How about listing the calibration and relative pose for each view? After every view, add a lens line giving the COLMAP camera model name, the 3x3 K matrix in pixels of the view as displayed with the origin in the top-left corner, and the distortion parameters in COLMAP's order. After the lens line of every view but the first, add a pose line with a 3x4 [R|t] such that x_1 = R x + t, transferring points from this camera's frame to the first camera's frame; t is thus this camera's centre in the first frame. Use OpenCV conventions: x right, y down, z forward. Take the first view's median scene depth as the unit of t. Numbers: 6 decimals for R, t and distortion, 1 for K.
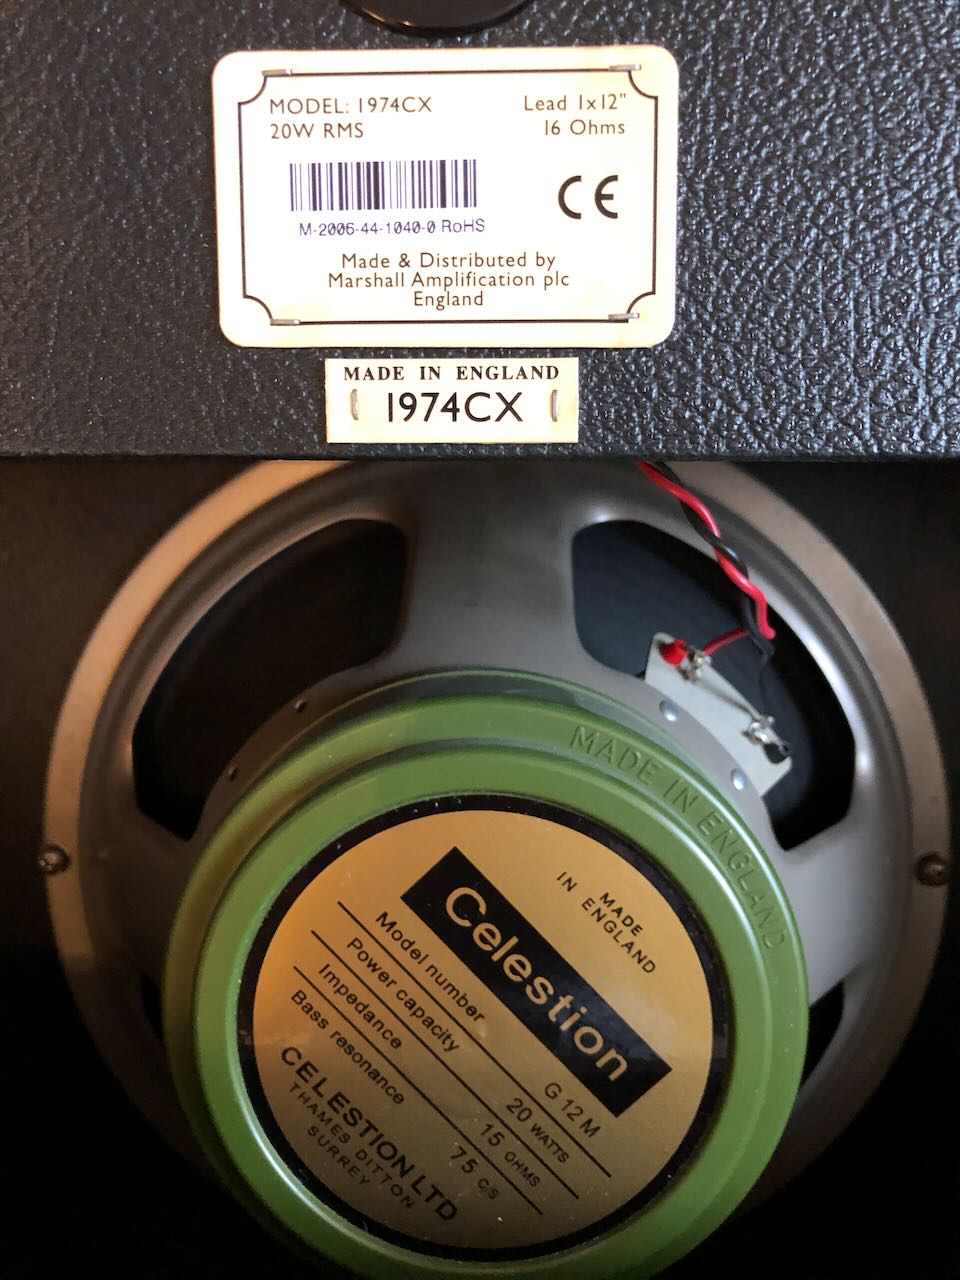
lens RADIAL K [[1200.0, 0, 474.8], [0, 1200.0, 640.7], [0, 0, 1]] dist [-0.011033, 0.000000]
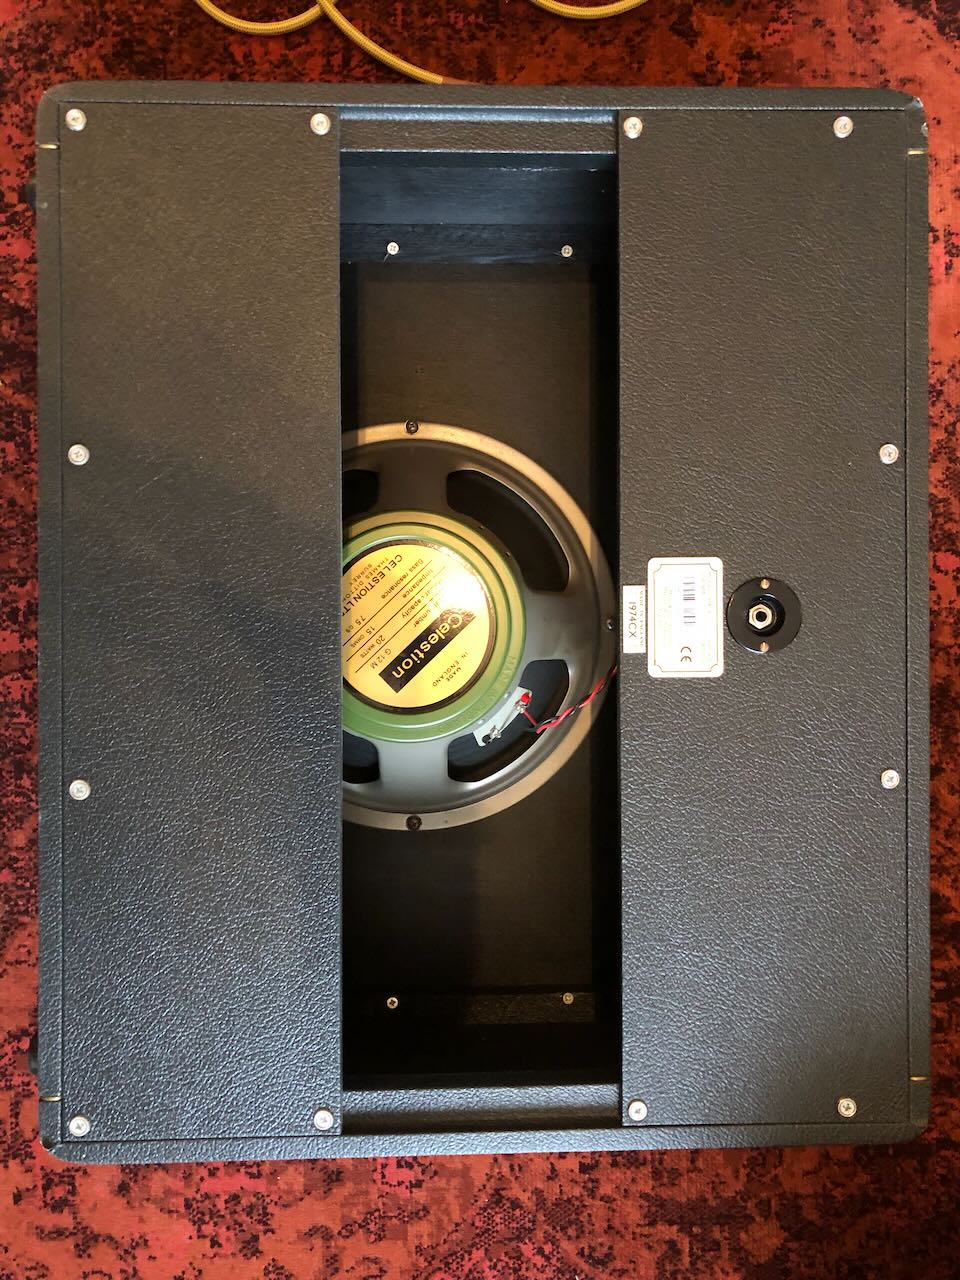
lens RADIAL K [[1200.0, 0, 480.0], [0, 1200.0, 642.6], [0, 0, 1]] dist [-0.011033, 0.000000]
pose [[0.007150, 0.999103, 0.041747, -0.072389], [-0.991848, 0.012398, -0.126818, 0.518376], [-0.127222, -0.040500, 0.991047, -1.829537]]
